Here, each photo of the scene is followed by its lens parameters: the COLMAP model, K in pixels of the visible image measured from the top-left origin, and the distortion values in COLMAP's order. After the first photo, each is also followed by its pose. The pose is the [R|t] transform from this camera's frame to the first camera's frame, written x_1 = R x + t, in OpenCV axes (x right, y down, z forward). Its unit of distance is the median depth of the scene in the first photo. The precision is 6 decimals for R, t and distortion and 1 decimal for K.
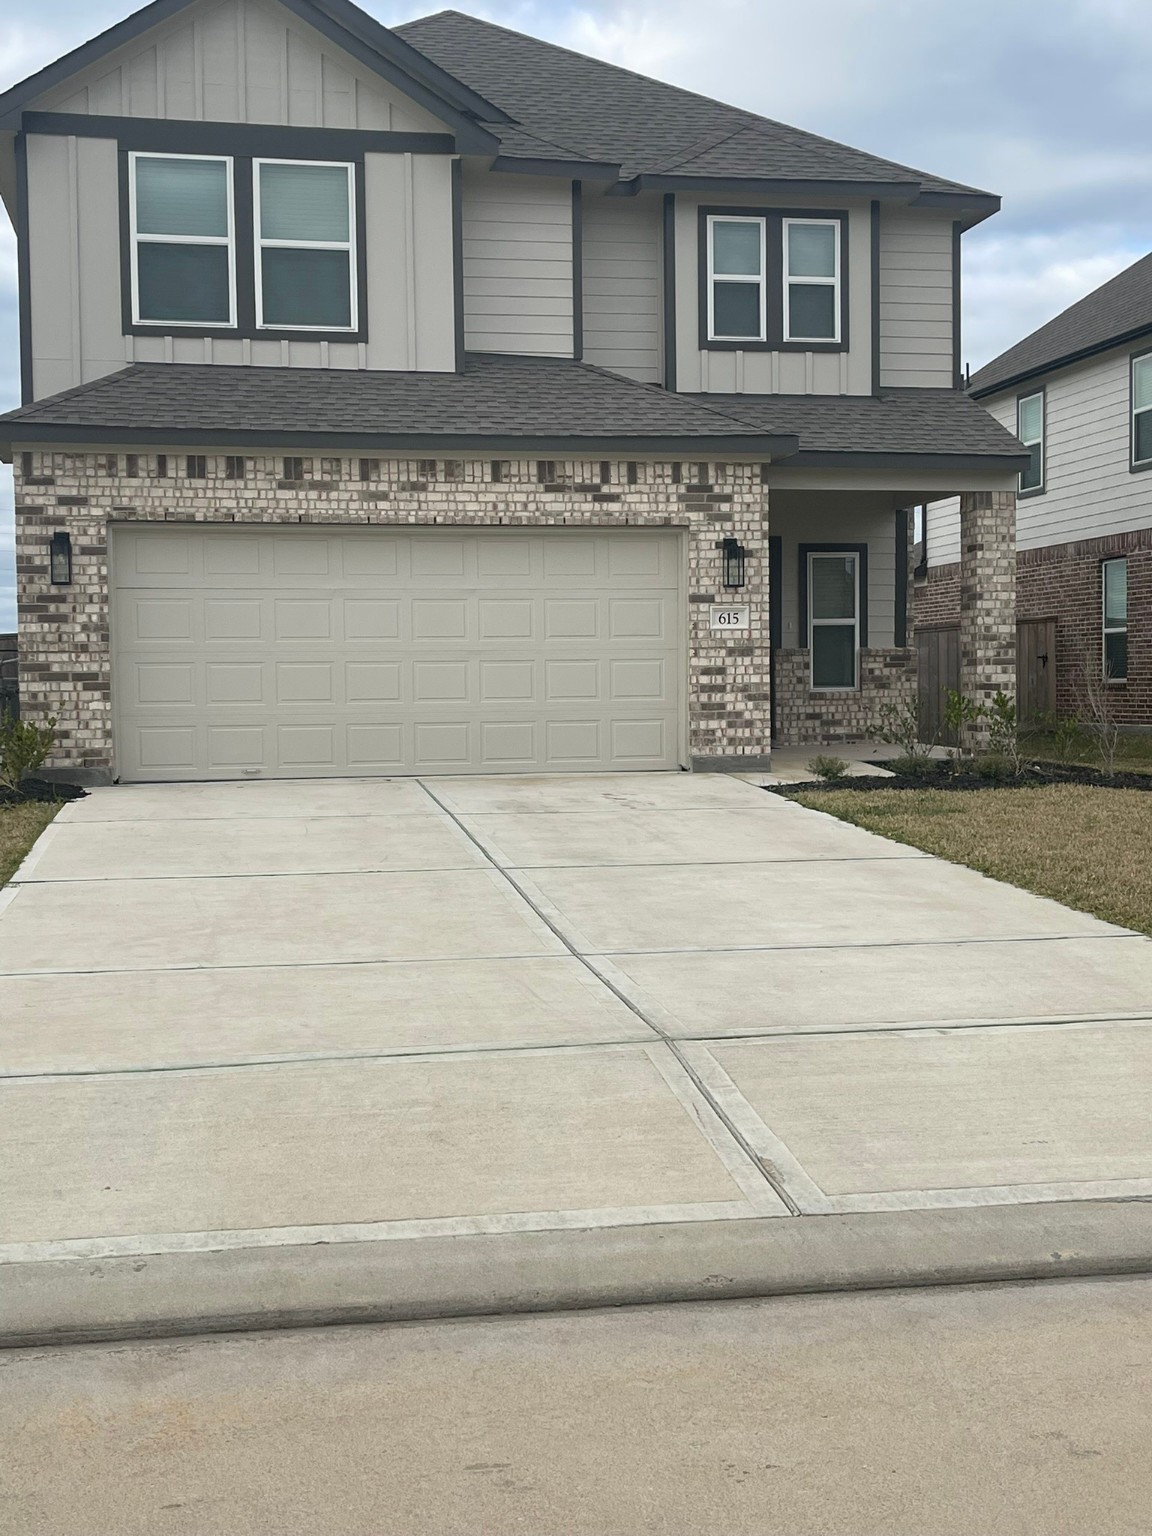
lens RADIAL K [[1851.2, 0, 556.5], [0, 1851.2, 728.7], [0, 0, 1]] dist [0.088510, 0.000000]
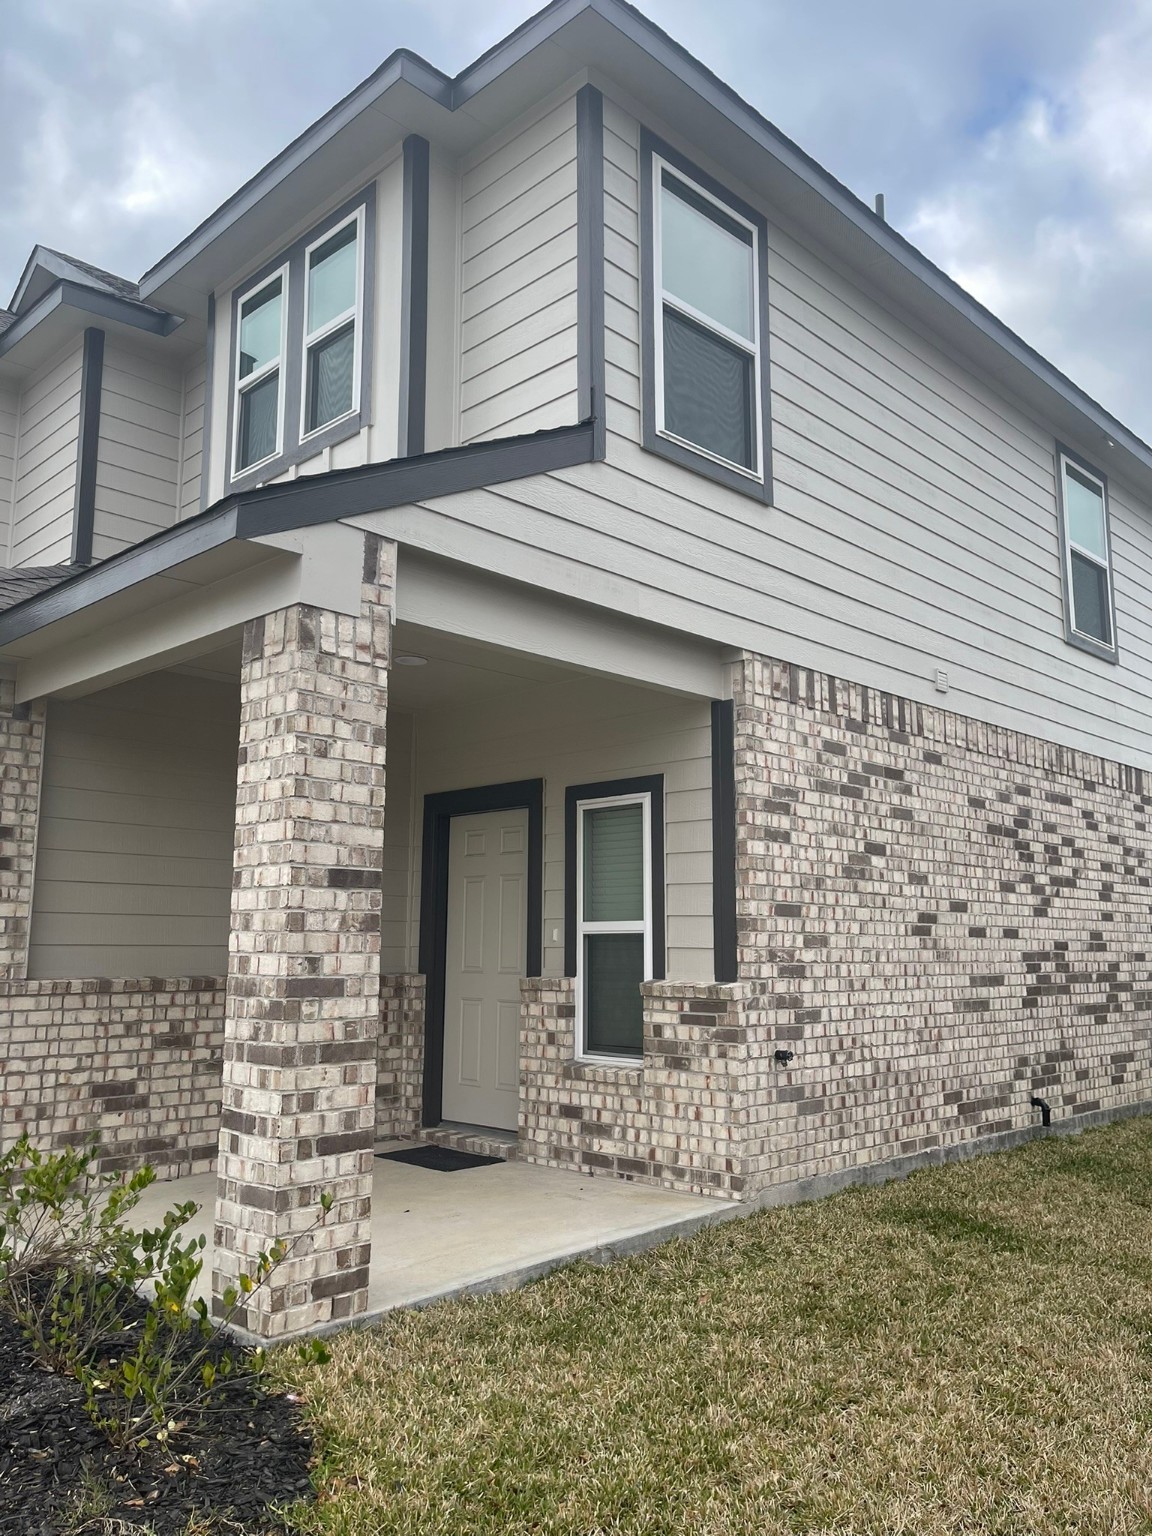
lens RADIAL K [[1149.3, 0, 570.7], [0, 1149.3, 768.6], [0, 0, 1]] dist [0.061867, -0.075218]
pose [[0.586095, -0.111272, -0.802565, 0.486125], [-0.028242, 0.987118, -0.157484, -0.060173], [0.809750, 0.114966, 0.575402, 0.951292]]
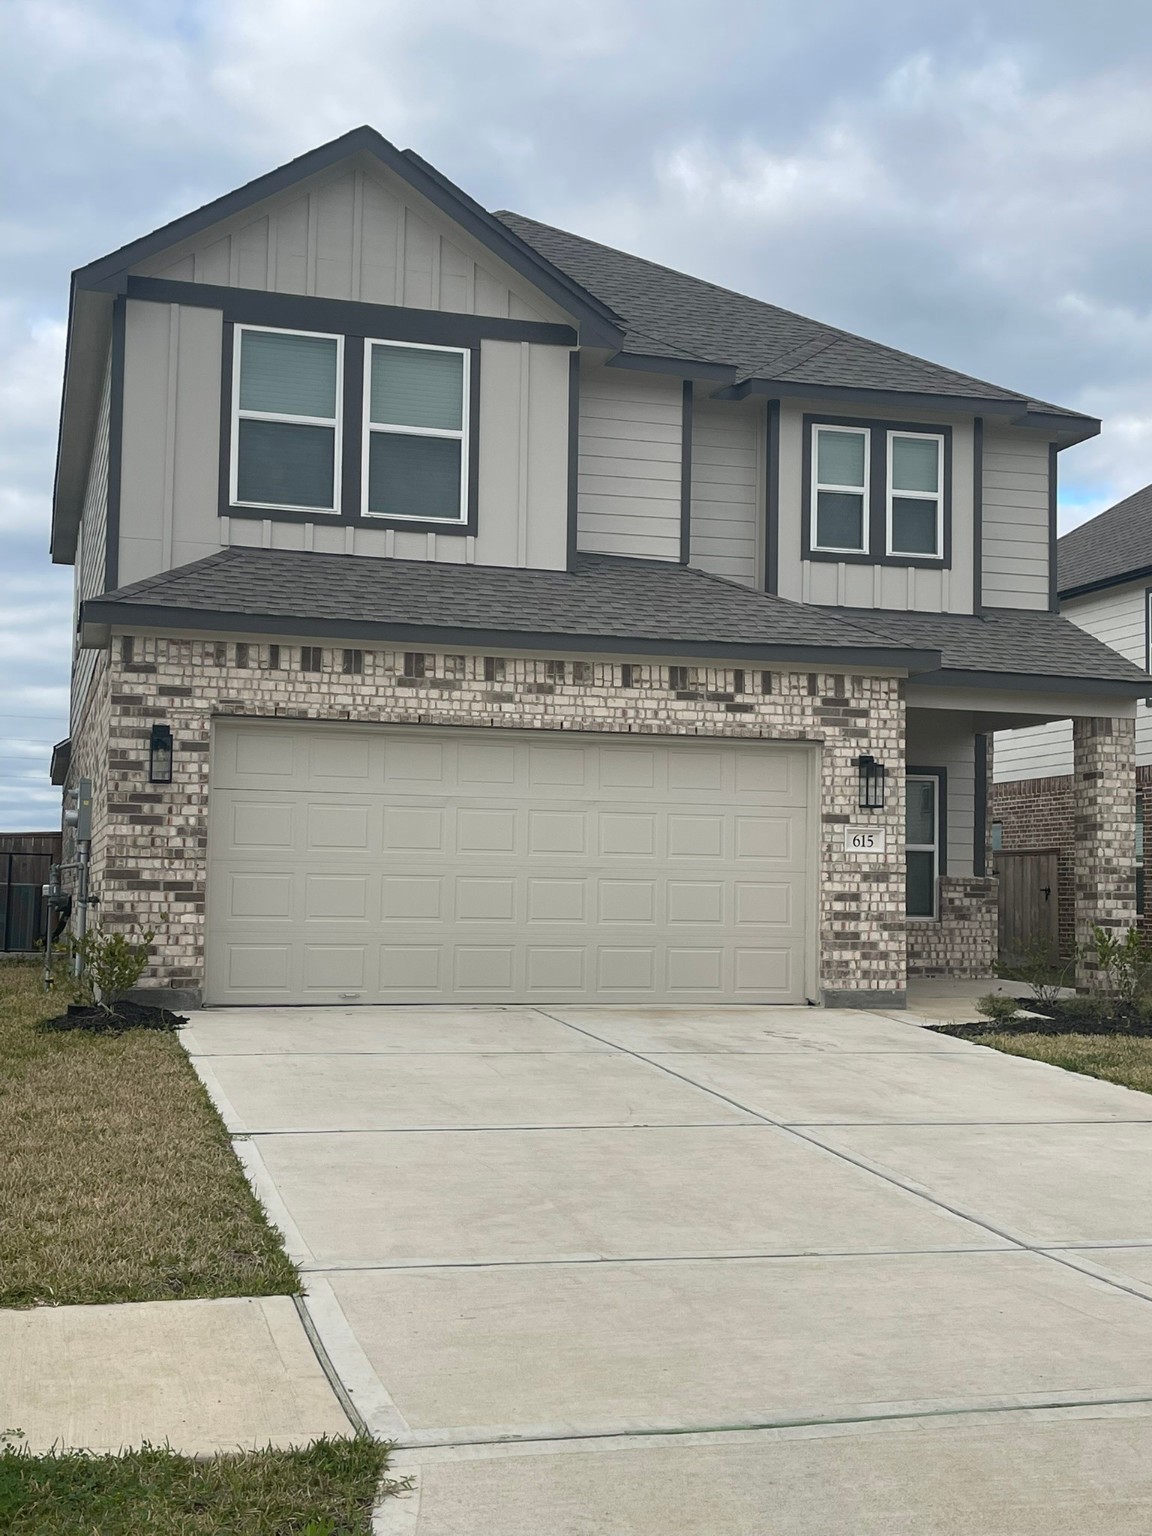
lens RADIAL K [[1851.2, 0, 576.9], [0, 1851.2, 770.0], [0, 0, 1]] dist [0.088510, 0.000000]
pose [[0.995224, 0.033133, 0.091827, -0.132081], [-0.024260, 0.995075, -0.096110, -0.001966], [-0.094559, 0.093423, 0.991126, 0.081827]]
